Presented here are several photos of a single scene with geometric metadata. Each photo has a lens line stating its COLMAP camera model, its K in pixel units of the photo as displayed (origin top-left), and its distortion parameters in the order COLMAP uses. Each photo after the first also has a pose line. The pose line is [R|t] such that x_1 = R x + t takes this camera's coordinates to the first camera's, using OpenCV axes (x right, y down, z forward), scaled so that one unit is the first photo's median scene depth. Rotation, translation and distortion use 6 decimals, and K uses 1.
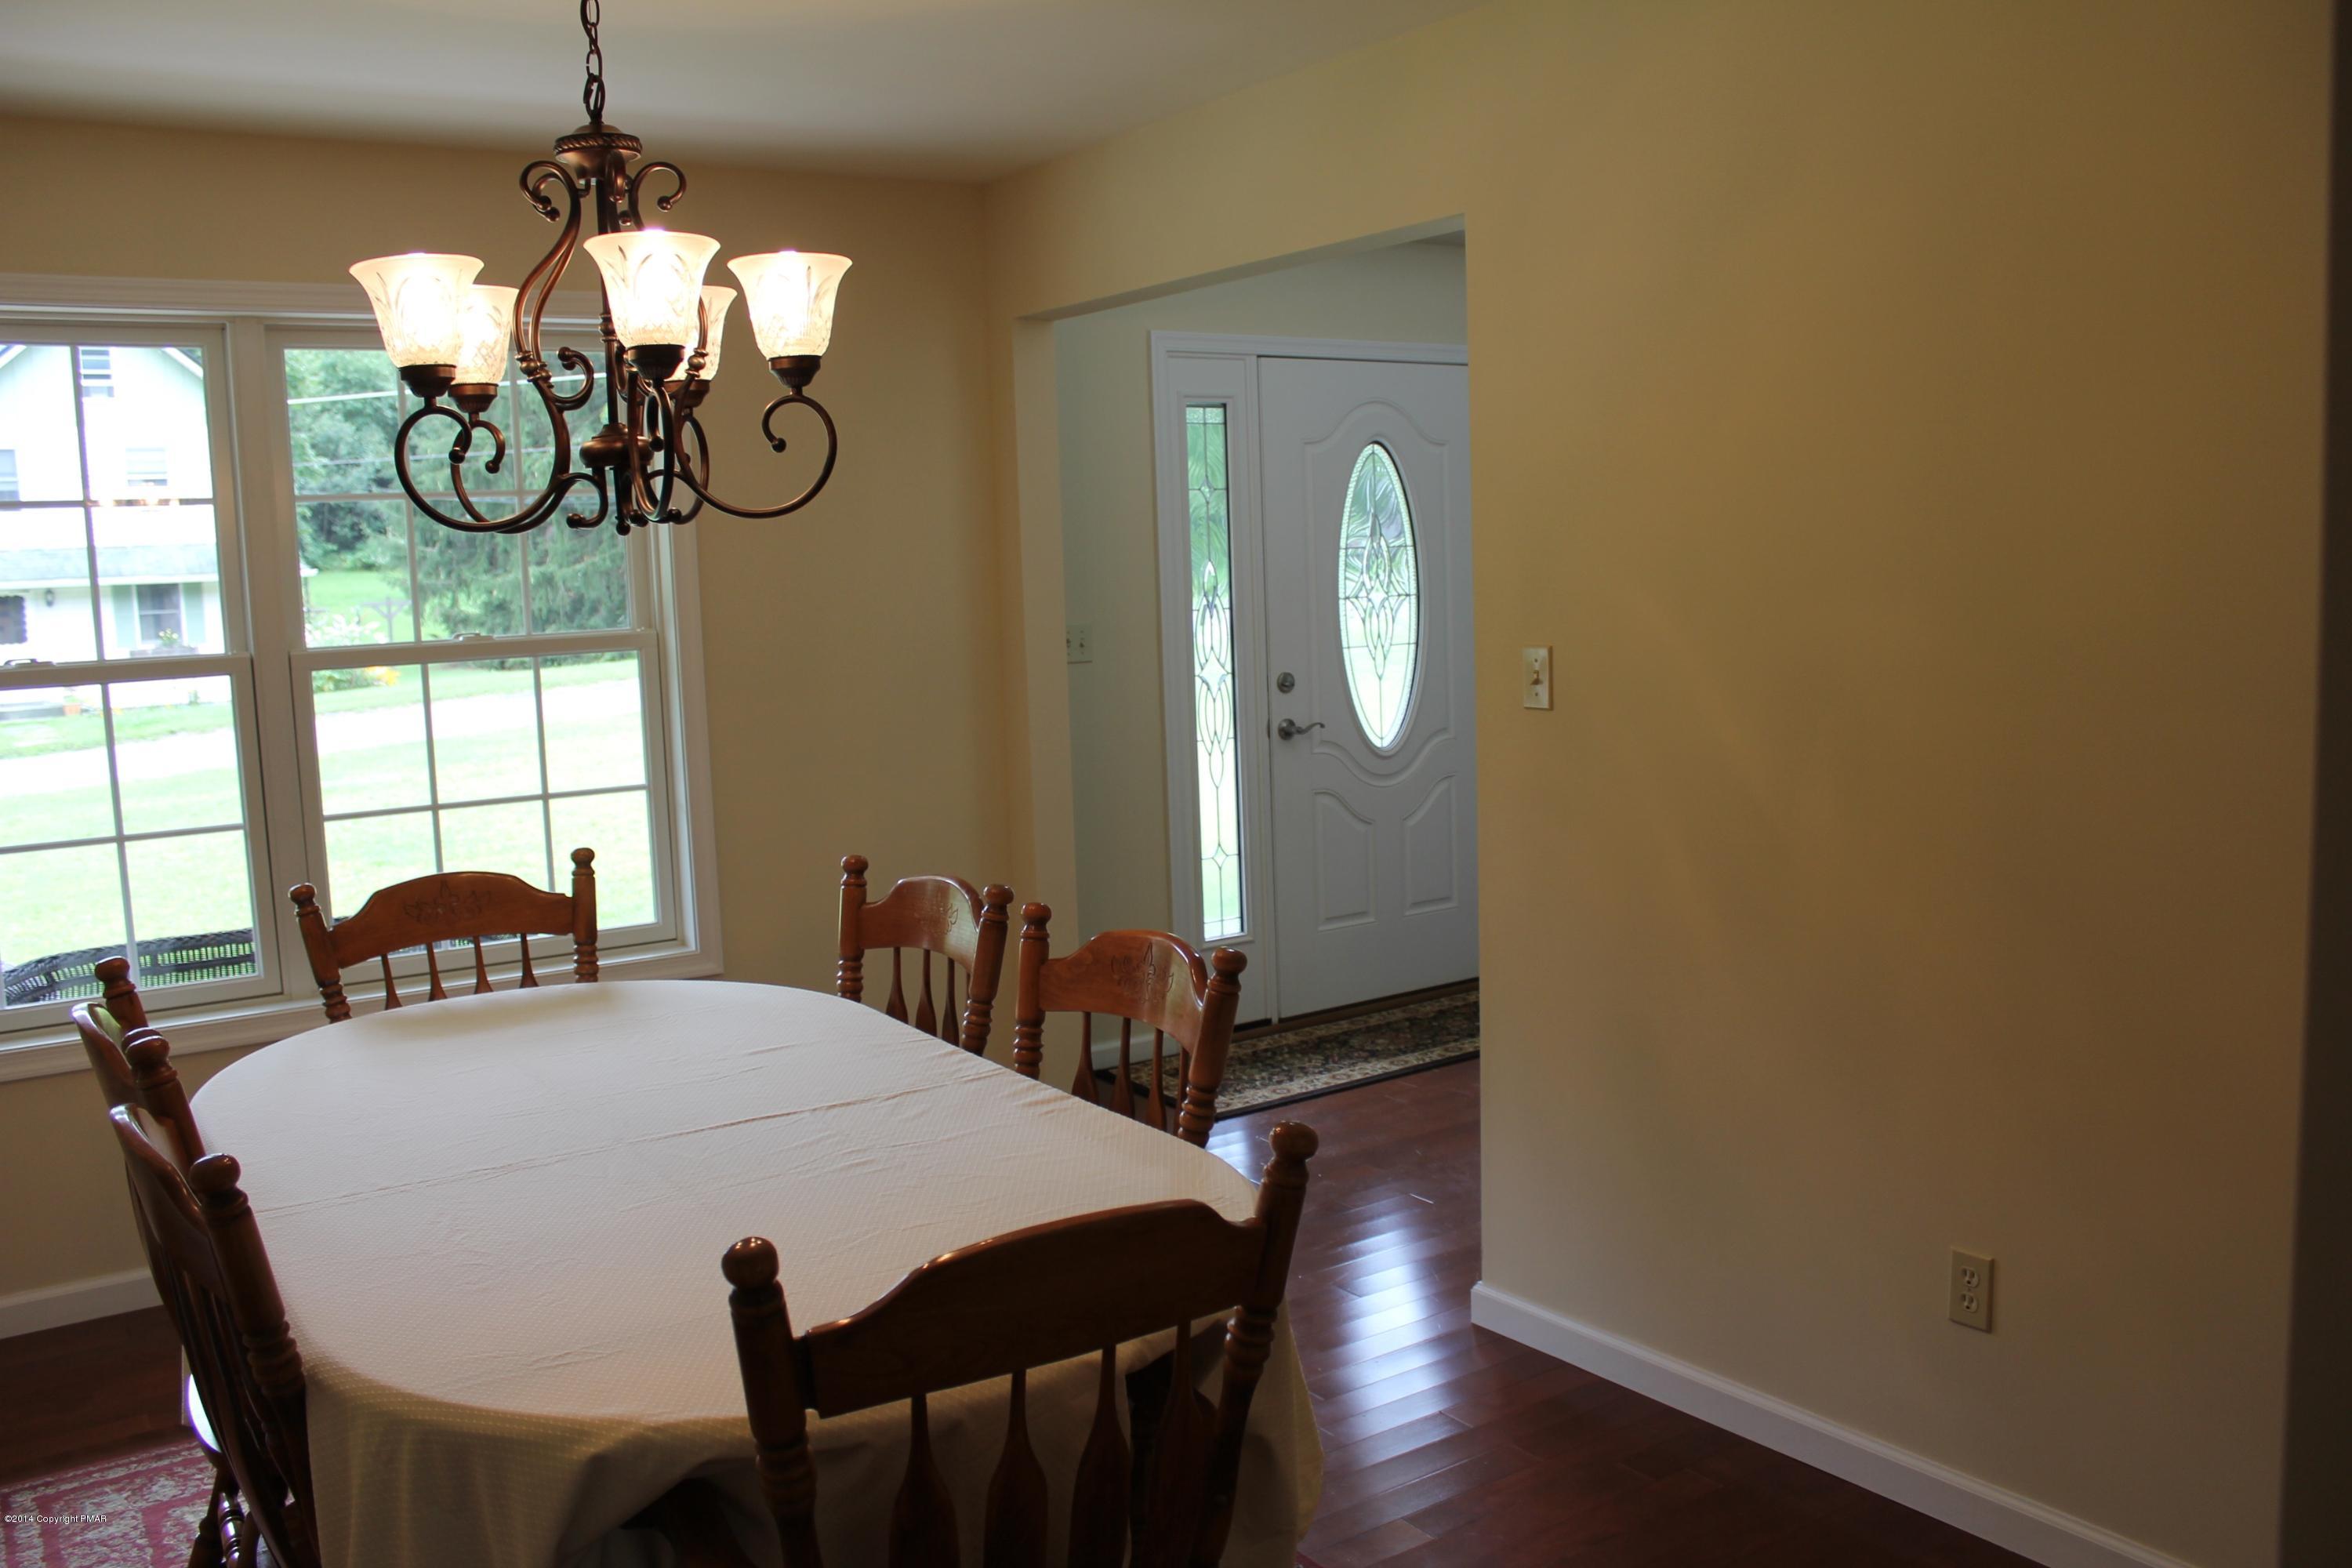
lens RADIAL K [[1946.3, 0, 1176.0], [0, 1946.3, 784.0], [0, 0, 1]] dist [-0.164255, 0.139315]
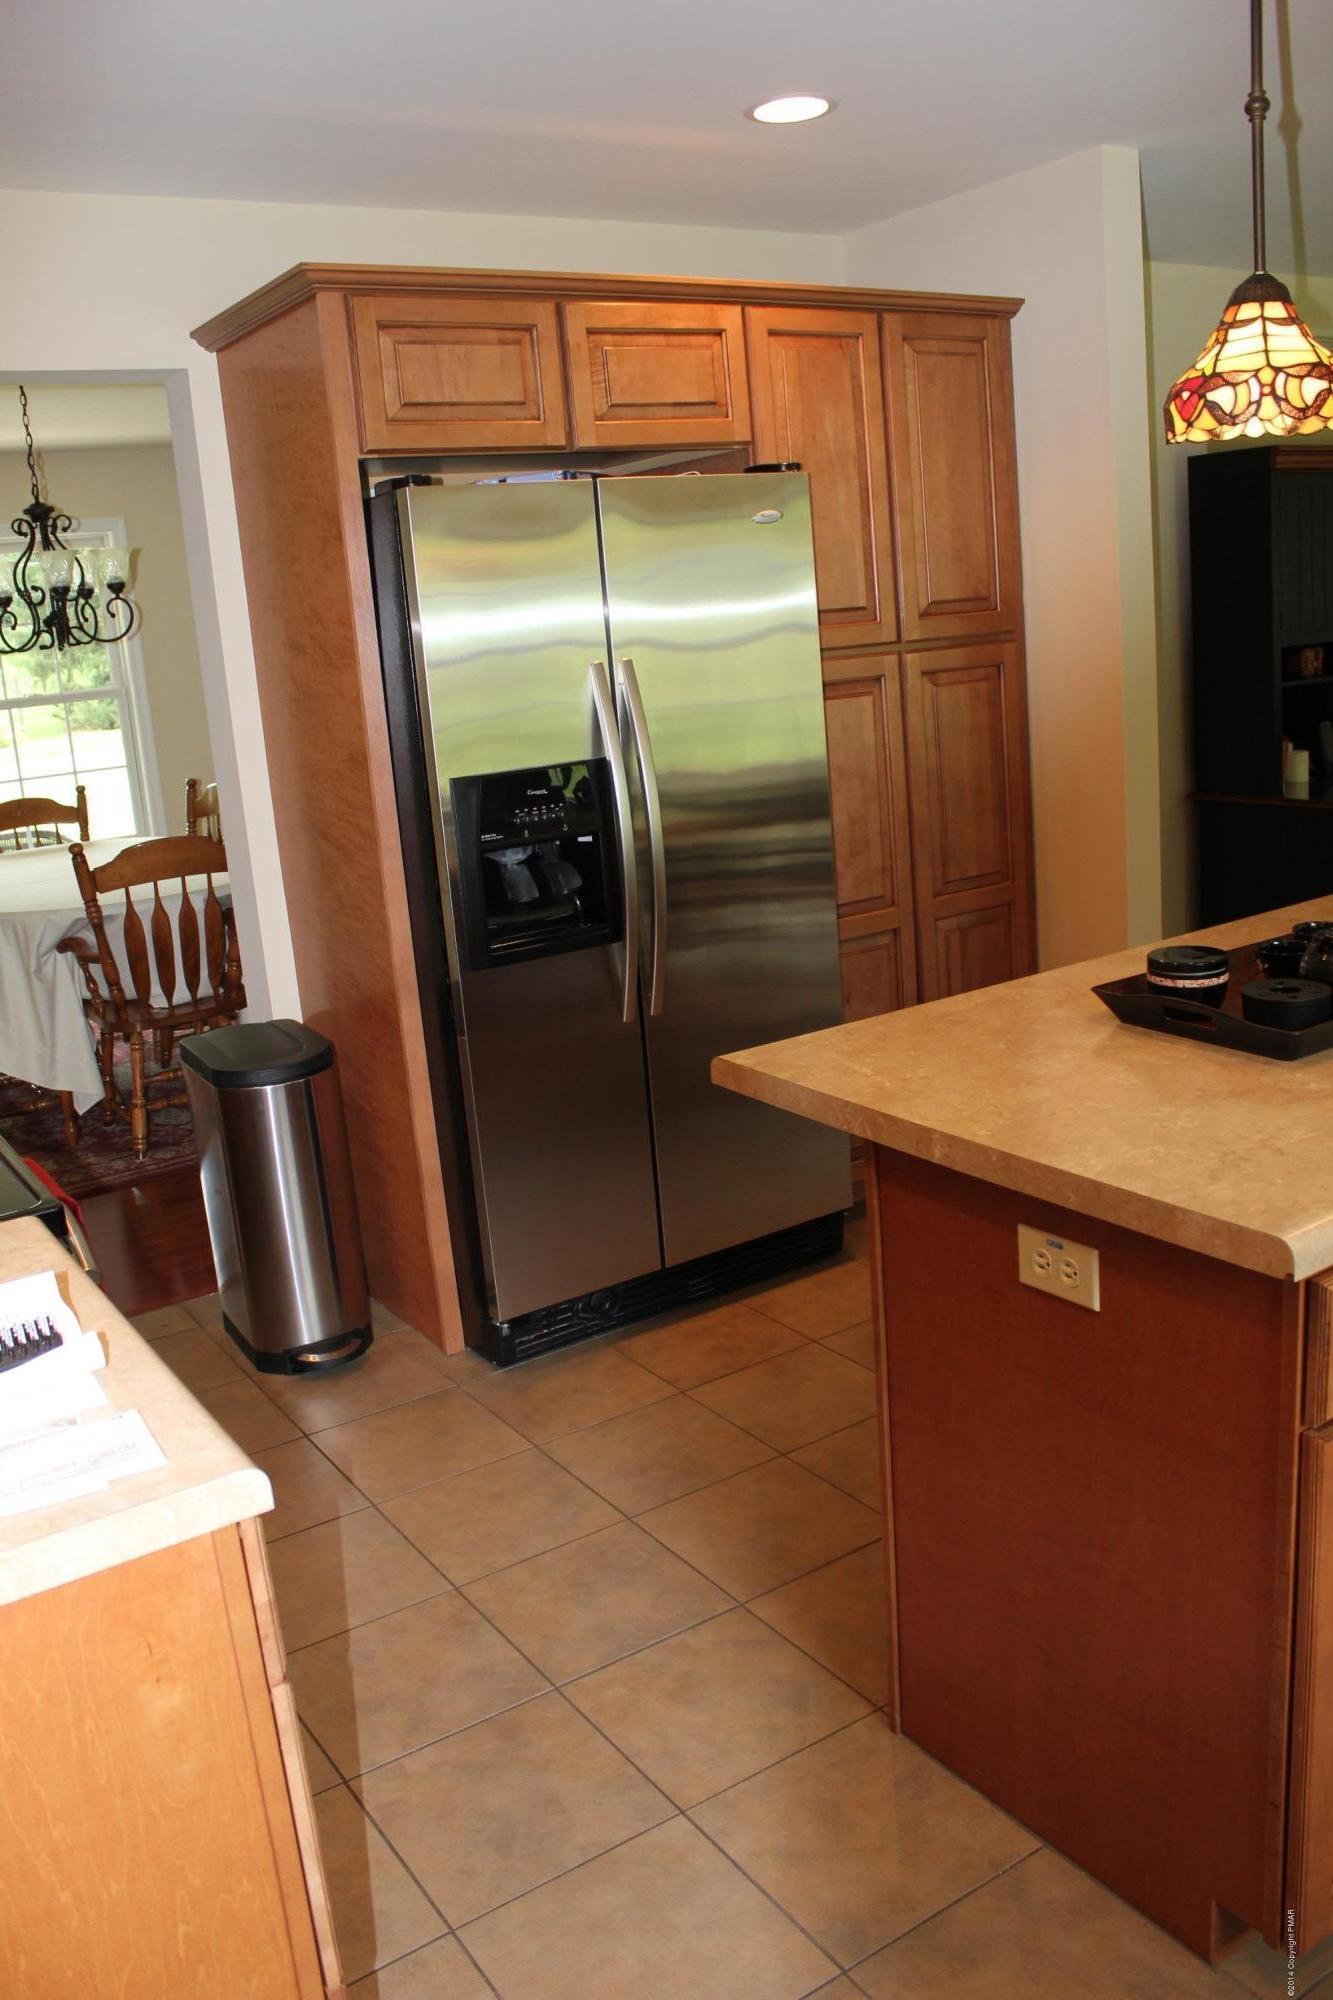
lens RADIAL K [[1655.0, 0, 660.6], [0, 1655.0, 996.7], [0, 0, 1]] dist [-0.164255, 0.139315]
pose [[0.998703, -0.041792, -0.029084, 0.628197], [0.044910, 0.992184, 0.116421, 0.134502], [0.023991, -0.117577, 0.992774, -1.361077]]
